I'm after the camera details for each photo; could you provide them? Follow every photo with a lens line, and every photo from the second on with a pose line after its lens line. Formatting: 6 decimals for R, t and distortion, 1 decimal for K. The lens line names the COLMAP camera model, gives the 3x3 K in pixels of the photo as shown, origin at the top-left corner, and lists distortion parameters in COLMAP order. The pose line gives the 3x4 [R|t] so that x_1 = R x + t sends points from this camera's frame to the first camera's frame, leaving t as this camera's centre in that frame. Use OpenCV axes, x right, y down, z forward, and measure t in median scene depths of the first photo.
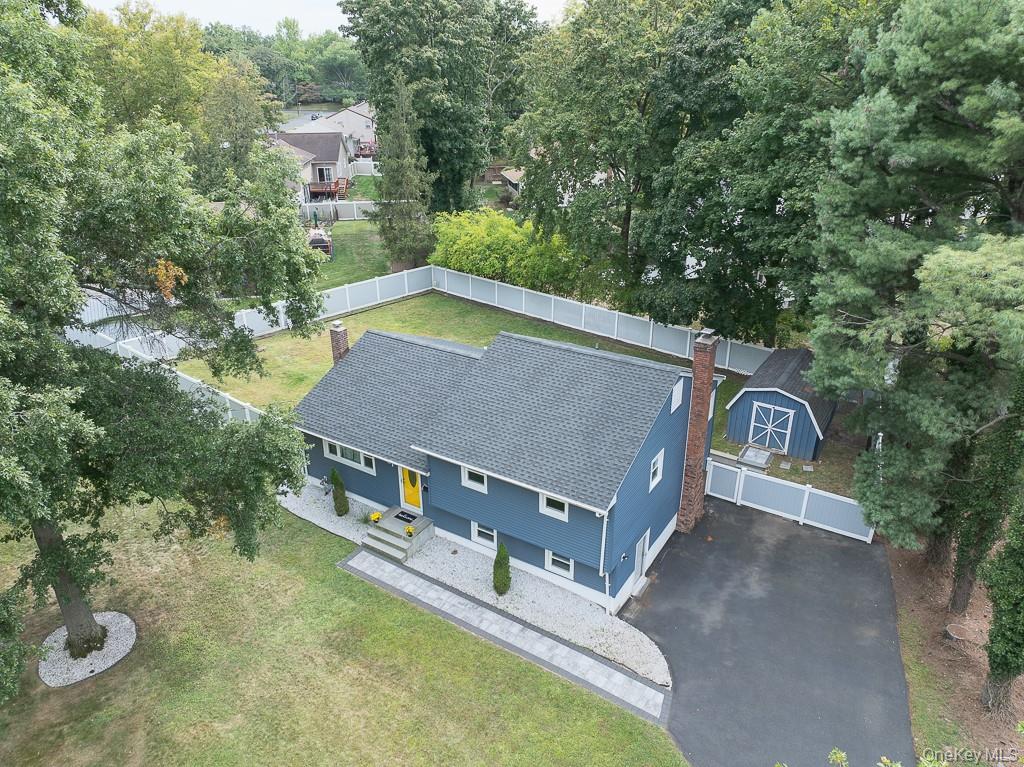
lens RADIAL K [[725.1, 0, 522.4], [0, 725.1, 377.3], [0, 0, 1]] dist [-0.033983, -0.000255]
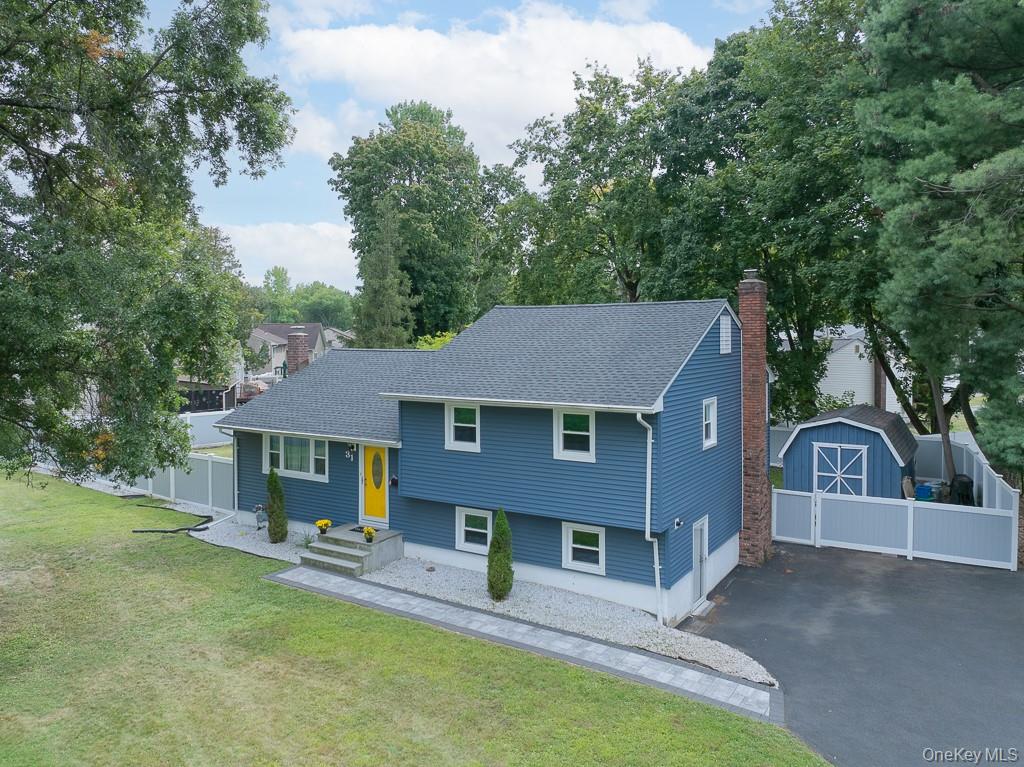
lens RADIAL K [[774.4, 0, 501.4], [0, 774.4, 369.2], [0, 0, 1]] dist [-0.037685, 0.009934]
pose [[0.999989, -0.003223, -0.003275, -0.024007], [0.001657, 0.917717, -0.397232, 0.387443], [0.004286, 0.397222, 0.917712, 0.253444]]
